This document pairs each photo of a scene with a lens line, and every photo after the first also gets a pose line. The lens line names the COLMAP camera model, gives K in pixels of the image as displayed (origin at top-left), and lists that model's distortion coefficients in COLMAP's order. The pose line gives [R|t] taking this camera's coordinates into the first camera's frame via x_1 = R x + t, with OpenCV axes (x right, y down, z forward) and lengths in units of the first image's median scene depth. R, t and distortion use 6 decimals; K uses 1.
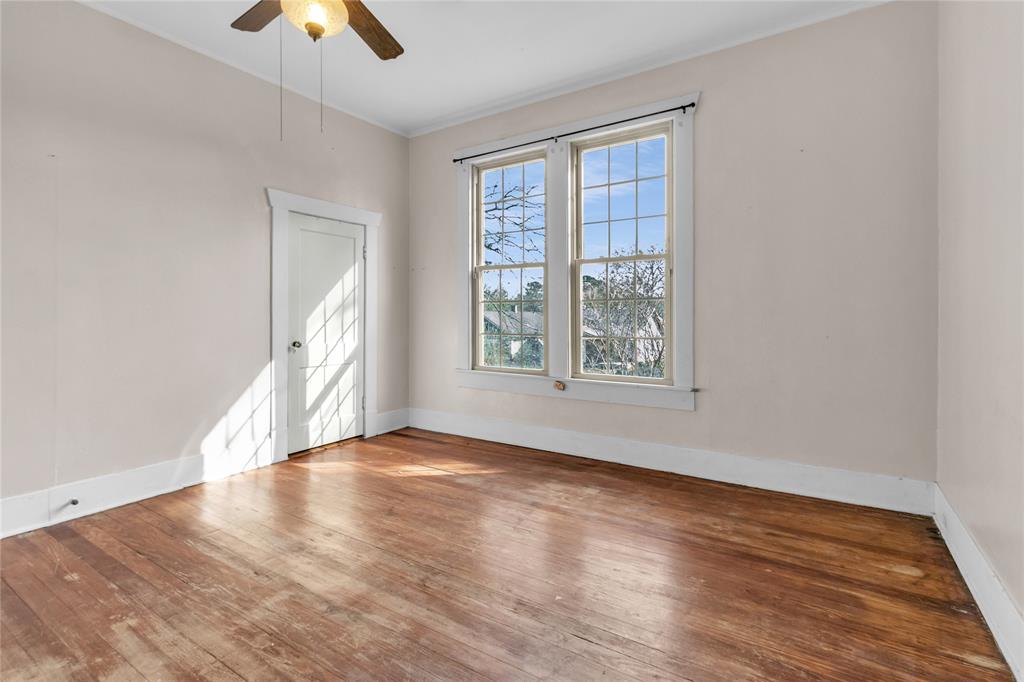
lens RADIAL K [[485.0, 0, 519.1], [0, 485.0, 320.8], [0, 0, 1]] dist [0.002952, -0.000305]
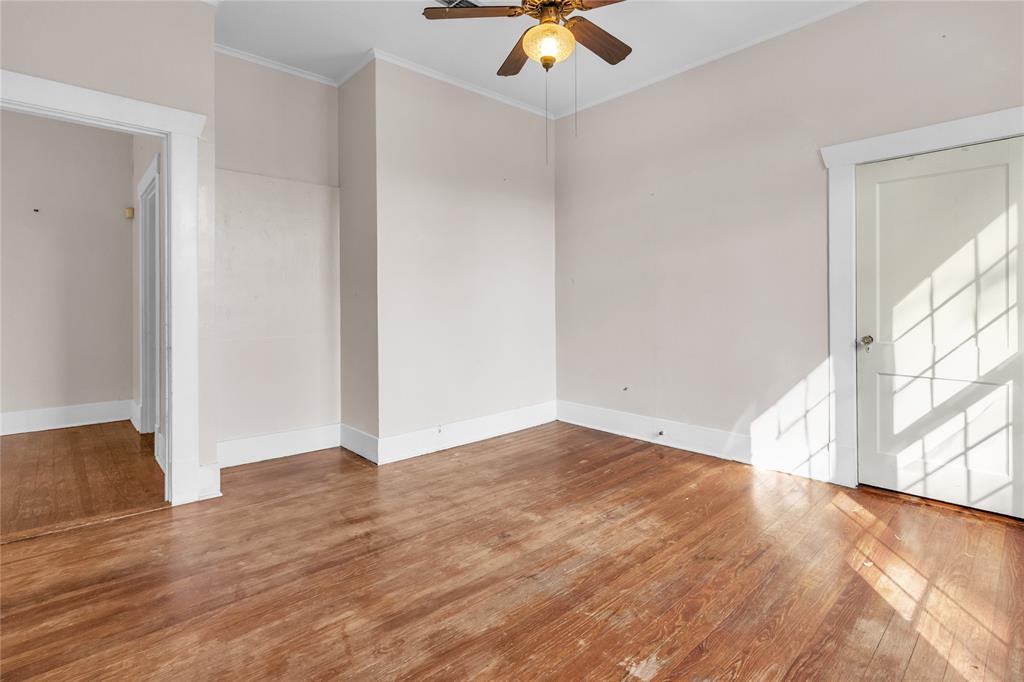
lens RADIAL K [[485.0, 0, 500.3], [0, 485.0, 301.1], [0, 0, 1]] dist [0.002952, -0.000305]
pose [[-0.273634, -0.000555, -0.961834, 0.407083], [-0.004618, 0.999989, 0.000736, -0.008401], [0.961823, 0.004643, -0.273634, 0.651529]]
